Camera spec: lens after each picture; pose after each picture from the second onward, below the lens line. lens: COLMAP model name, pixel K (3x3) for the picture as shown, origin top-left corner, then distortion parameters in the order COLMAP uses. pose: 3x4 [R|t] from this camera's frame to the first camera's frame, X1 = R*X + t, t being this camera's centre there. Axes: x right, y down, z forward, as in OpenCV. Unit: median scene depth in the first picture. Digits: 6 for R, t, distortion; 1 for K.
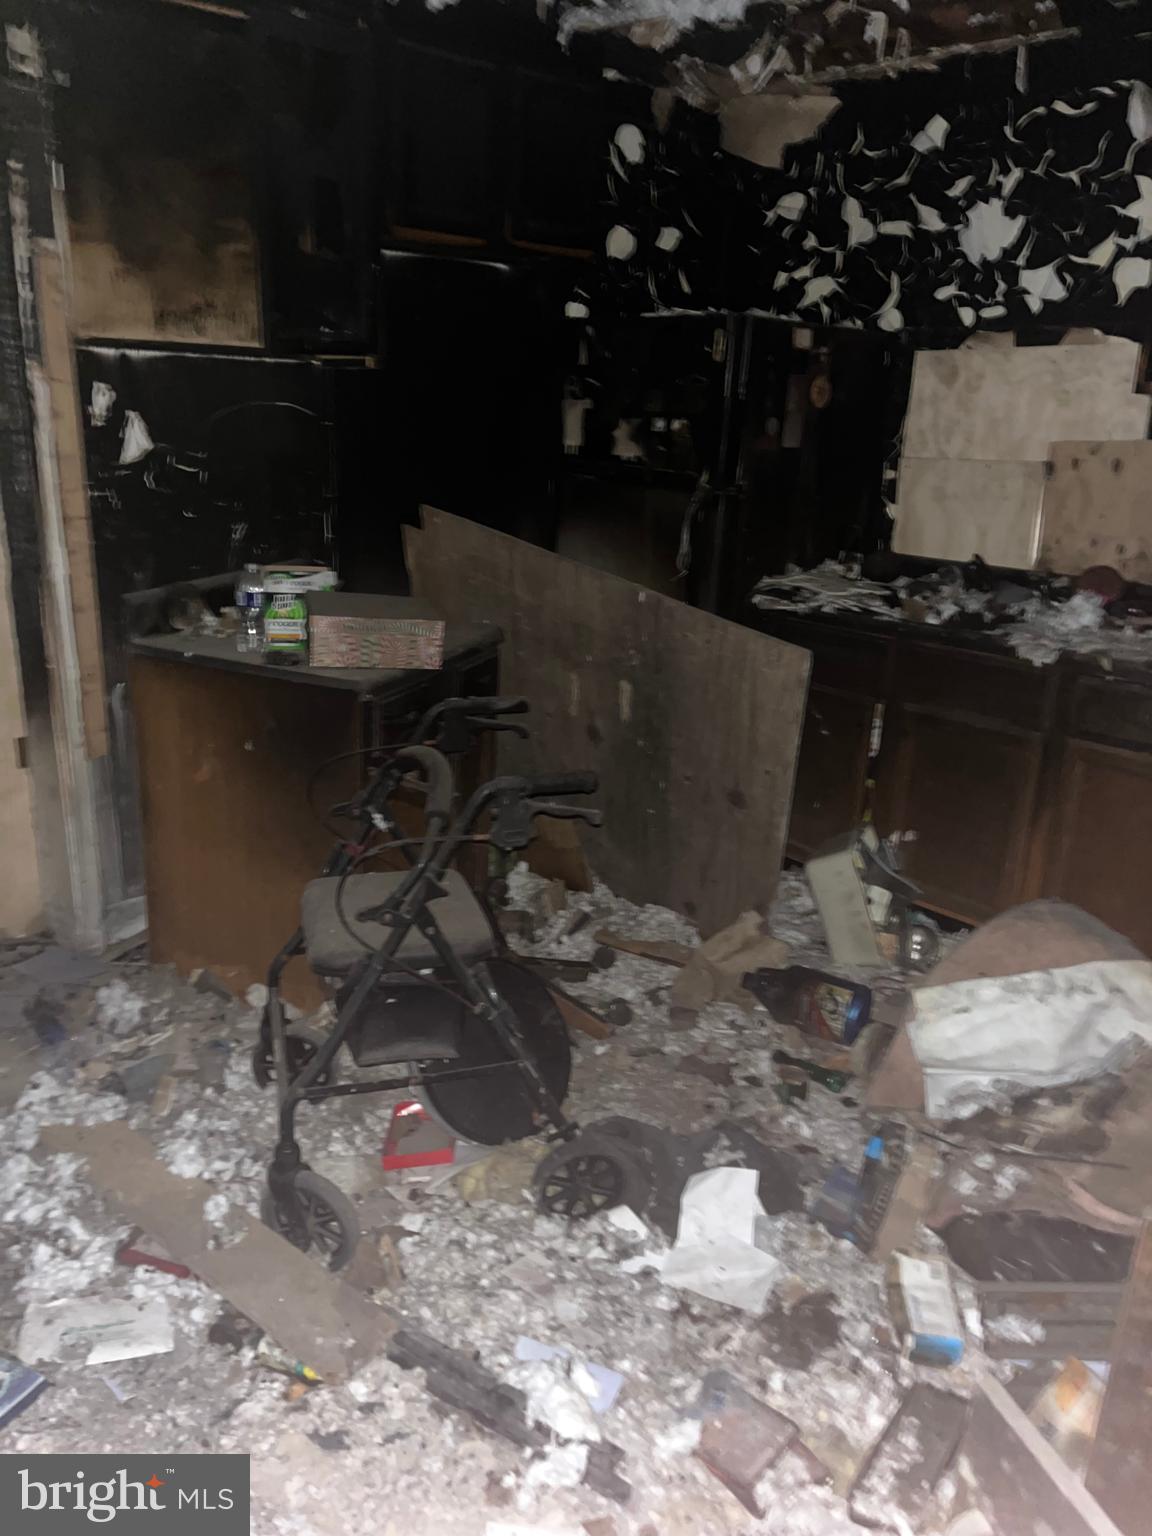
lens RADIAL K [[1150.2, 0, 541.3], [0, 1150.2, 770.9], [0, 0, 1]] dist [0.081484, -0.107717]
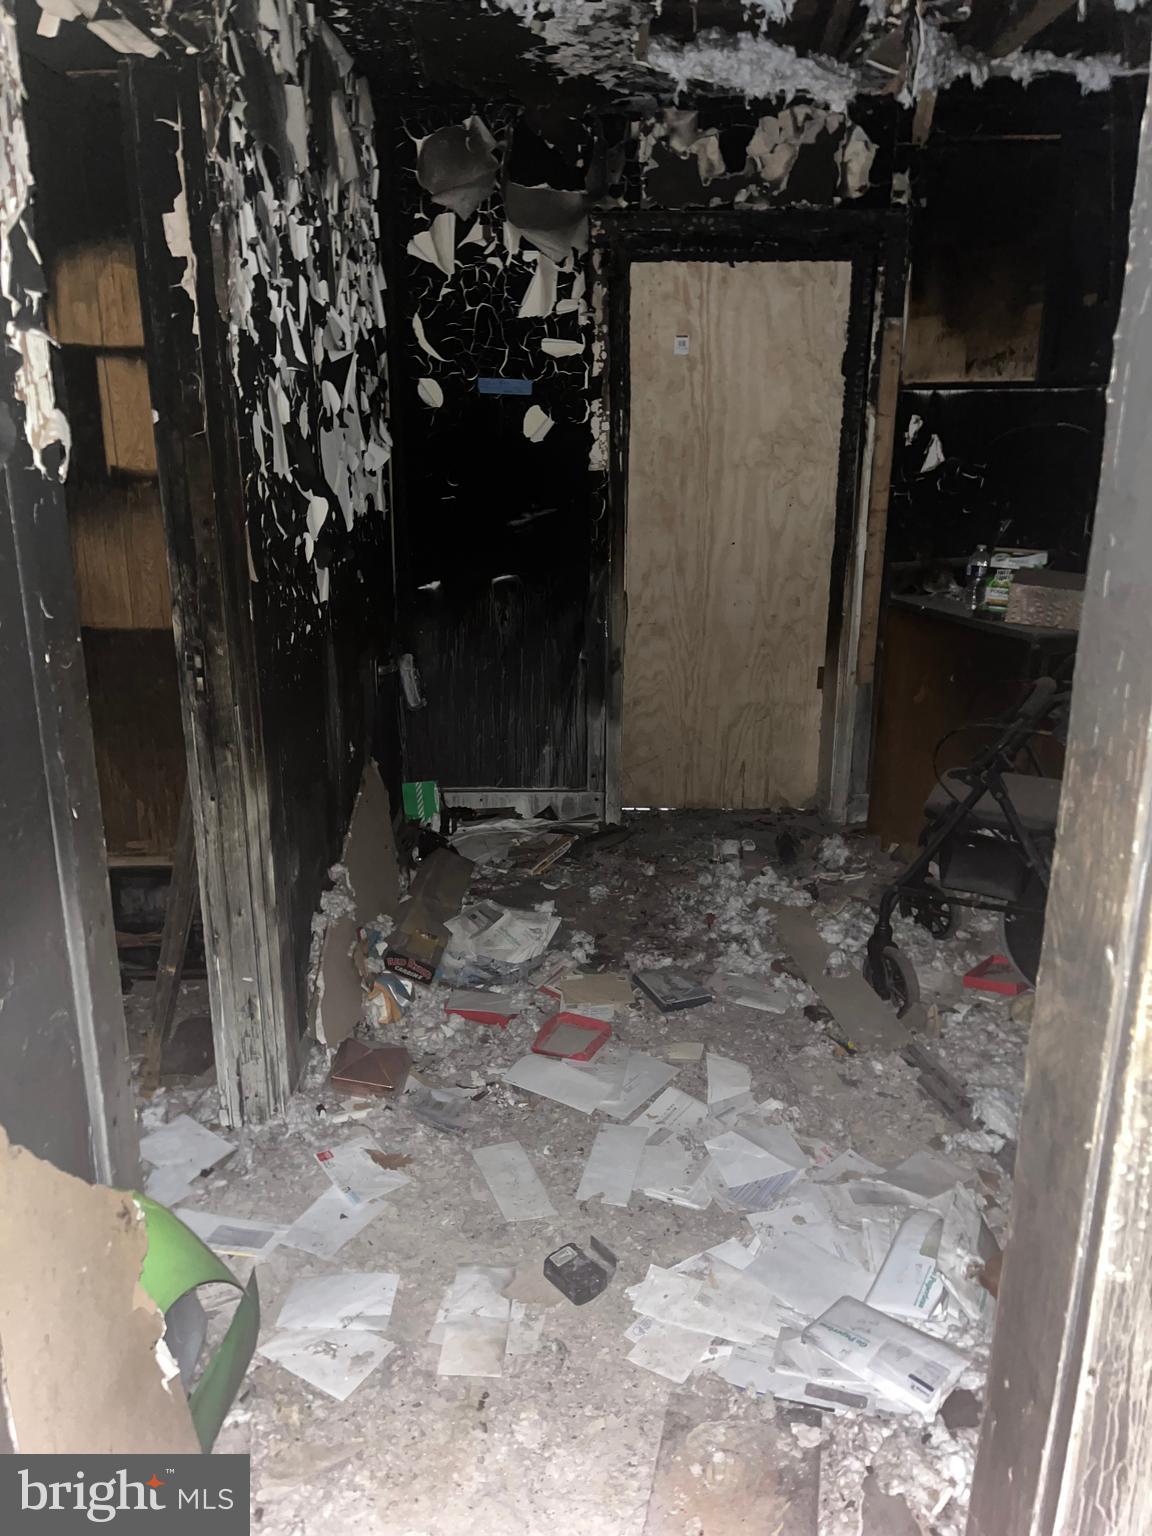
lens RADIAL K [[1150.2, 0, 541.3], [0, 1150.2, 770.9], [0, 0, 1]] dist [0.081484, -0.107717]
pose [[0.722863, 0.175383, -0.668363, 0.325207], [-0.187583, 0.980737, 0.054472, 0.100159], [0.665042, 0.085998, 0.741838, -0.316331]]
